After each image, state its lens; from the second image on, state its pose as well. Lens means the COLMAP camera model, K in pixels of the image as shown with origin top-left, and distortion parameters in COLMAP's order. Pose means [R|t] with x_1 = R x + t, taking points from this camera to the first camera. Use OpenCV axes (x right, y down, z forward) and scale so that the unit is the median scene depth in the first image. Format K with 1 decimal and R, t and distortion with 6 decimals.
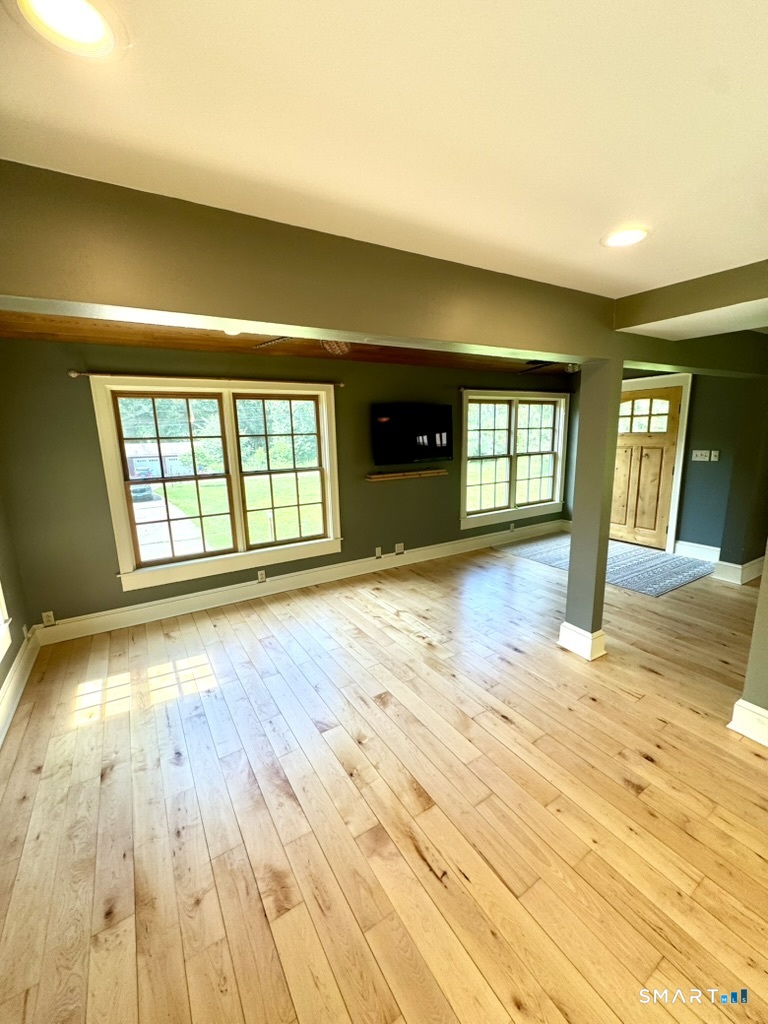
lens RADIAL K [[407.4, 0, 382.5], [0, 407.4, 510.9], [0, 0, 1]] dist [-0.010119, -0.000576]
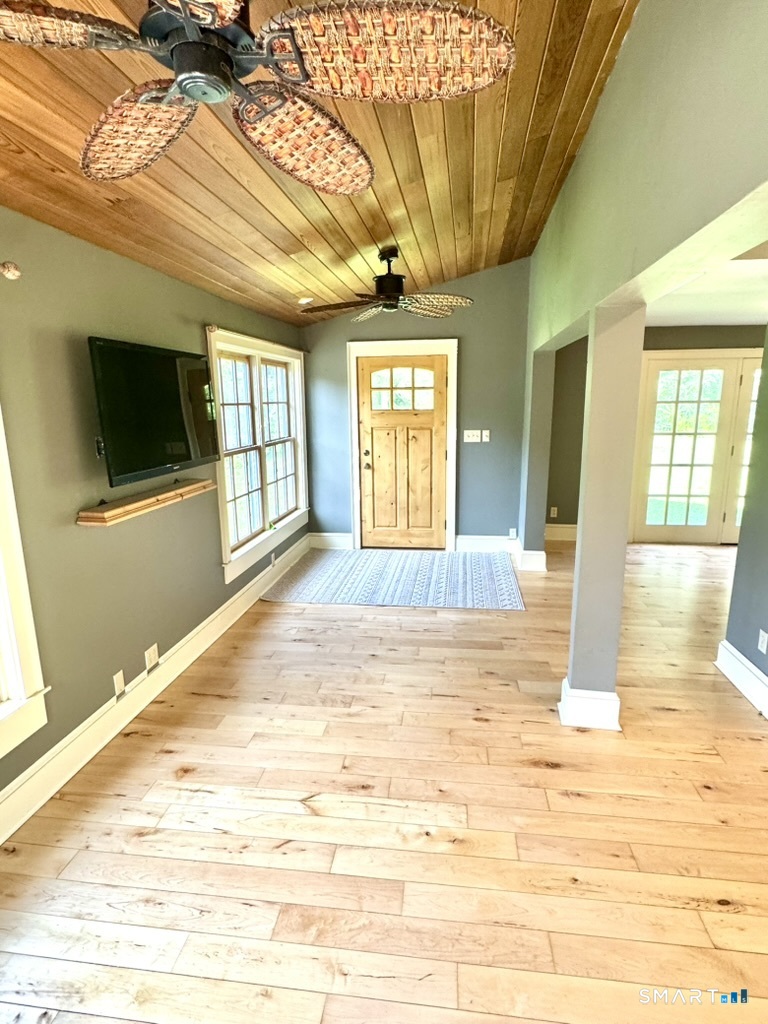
lens RADIAL K [[537.1, 0, 388.5], [0, 537.1, 512.6], [0, 0, 1]] dist [-0.002049, 0.000502]
pose [[0.630932, -0.141903, 0.762751, -0.229144], [0.143779, 0.987487, 0.064783, -0.071020], [-0.762399, 0.068794, 0.643440, 0.383603]]
